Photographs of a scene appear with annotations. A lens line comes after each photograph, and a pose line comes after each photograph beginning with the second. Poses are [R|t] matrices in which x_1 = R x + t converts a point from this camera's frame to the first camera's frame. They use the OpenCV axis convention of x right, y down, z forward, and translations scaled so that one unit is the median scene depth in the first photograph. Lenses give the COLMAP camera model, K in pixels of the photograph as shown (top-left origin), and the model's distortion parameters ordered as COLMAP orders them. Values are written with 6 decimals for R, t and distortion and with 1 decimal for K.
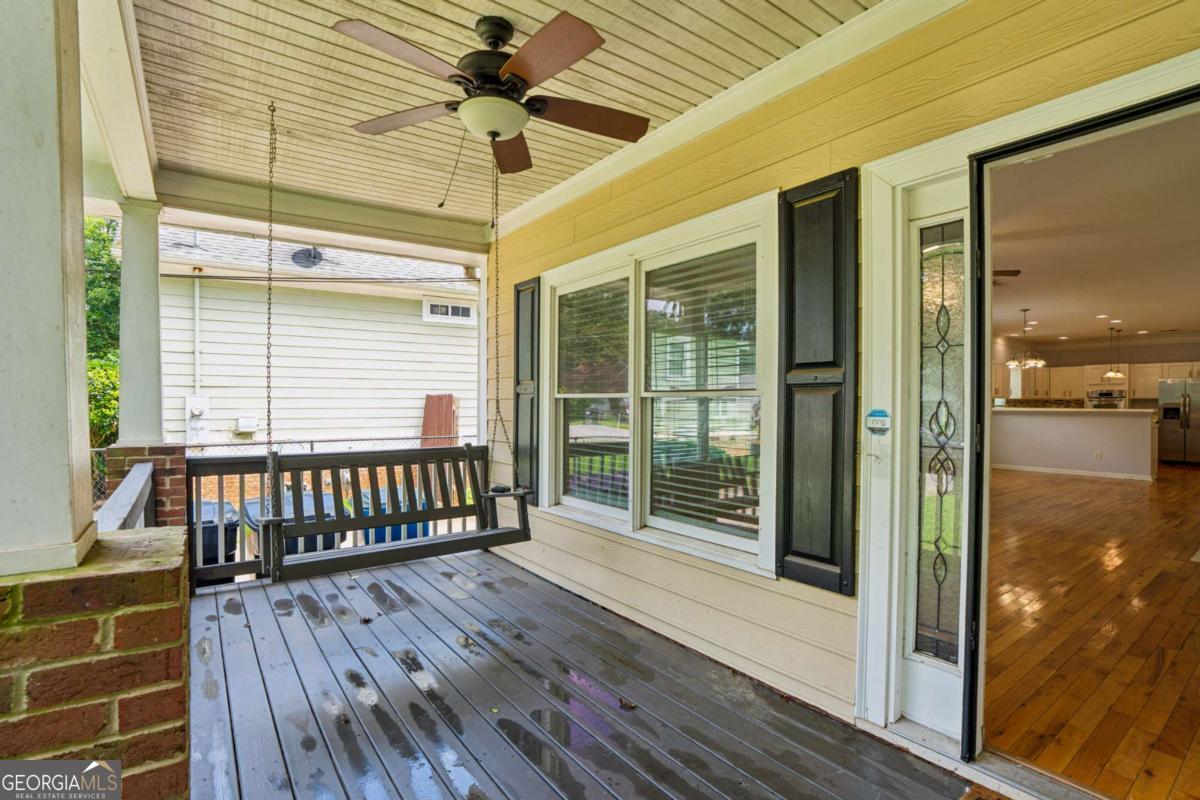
lens RADIAL K [[548.5, 0, 599.6], [0, 548.5, 404.6], [0, 0, 1]] dist [-0.025447, 0.005713]
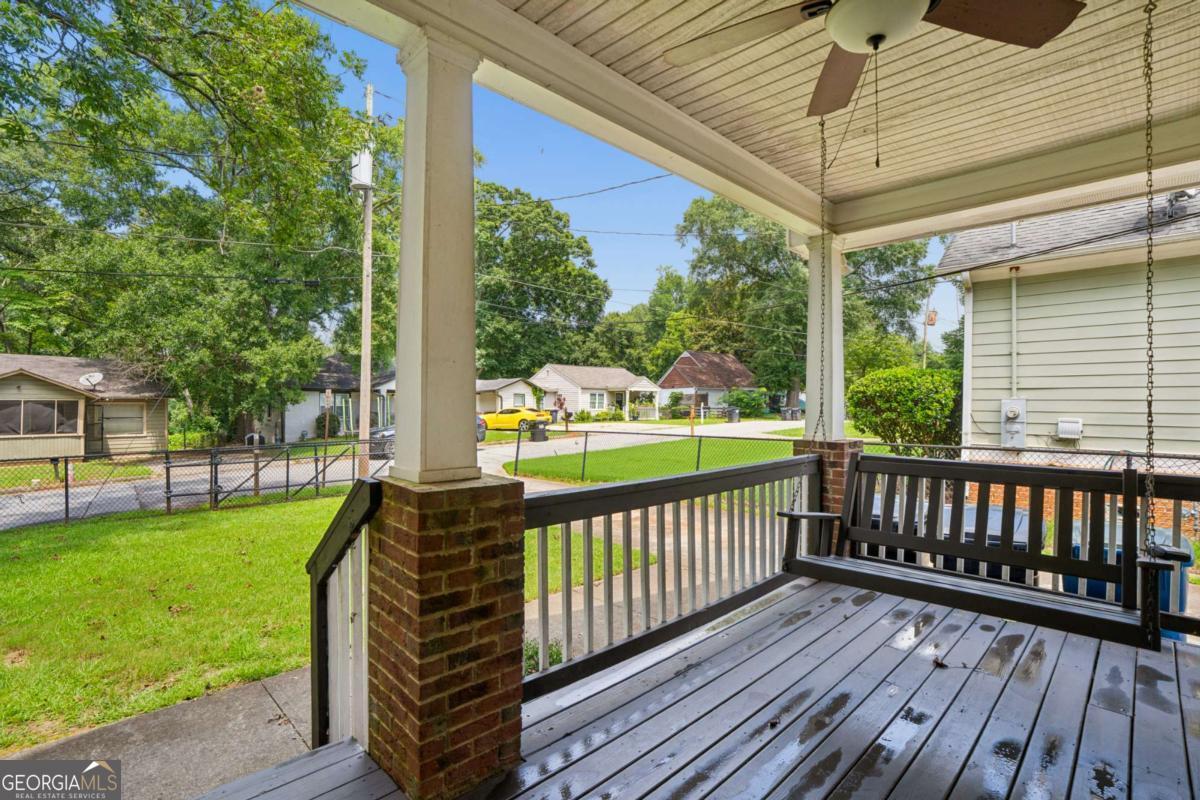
lens RADIAL K [[548.5, 0, 601.0], [0, 548.5, 403.0], [0, 0, 1]] dist [-0.025447, 0.005713]
pose [[0.199652, 0.000899, -0.979866, 0.176423], [-0.008834, 0.999961, -0.000882, -0.000720], [0.979827, 0.008833, 0.199652, 0.196813]]
